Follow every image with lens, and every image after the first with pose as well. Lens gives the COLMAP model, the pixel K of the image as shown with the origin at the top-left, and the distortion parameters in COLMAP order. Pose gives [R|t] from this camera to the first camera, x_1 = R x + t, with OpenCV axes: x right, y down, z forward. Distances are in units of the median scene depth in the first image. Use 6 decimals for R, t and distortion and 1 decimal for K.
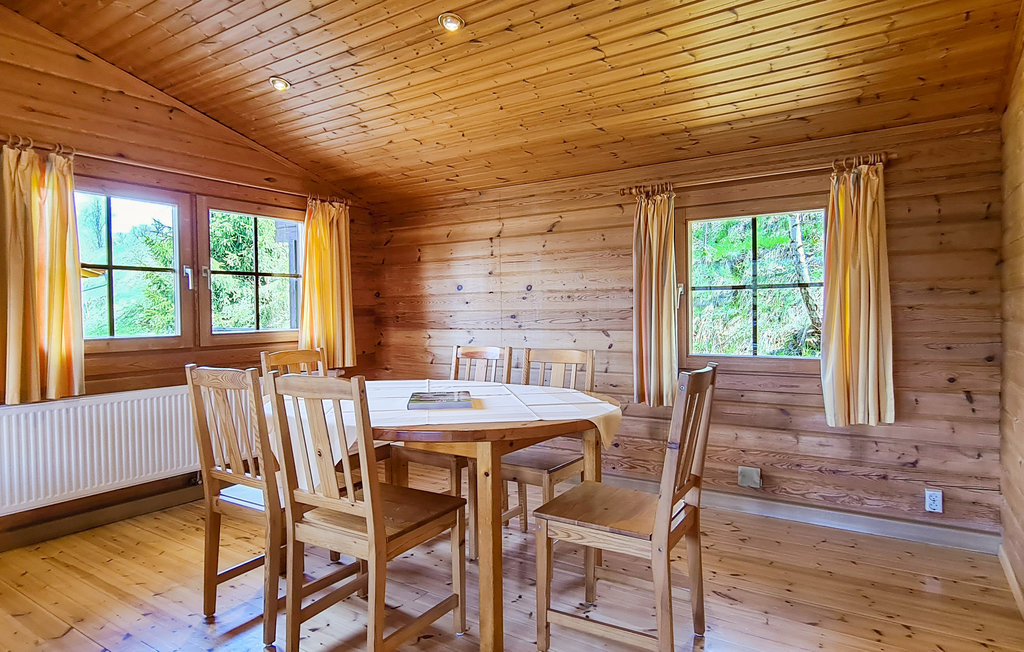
lens RADIAL K [[583.3, 0, 512.0], [0, 583.3, 326.0], [0, 0, 1]] dist [-0.001842, -0.000470]
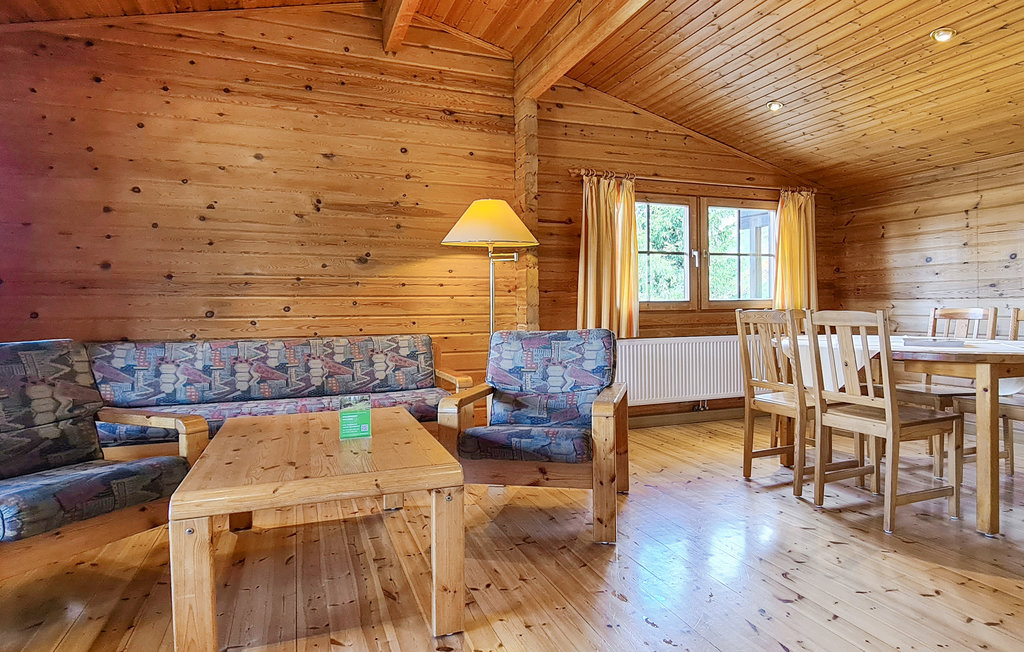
lens RADIAL K [[588.5, 0, 546.3], [0, 588.5, 309.8], [0, 0, 1]] dist [0.001089, -0.000538]
pose [[0.815643, 0.012048, -0.578430, -0.043875], [-0.017140, 0.999848, -0.003342, 0.049266], [0.578302, 0.012640, 0.815725, -0.331445]]
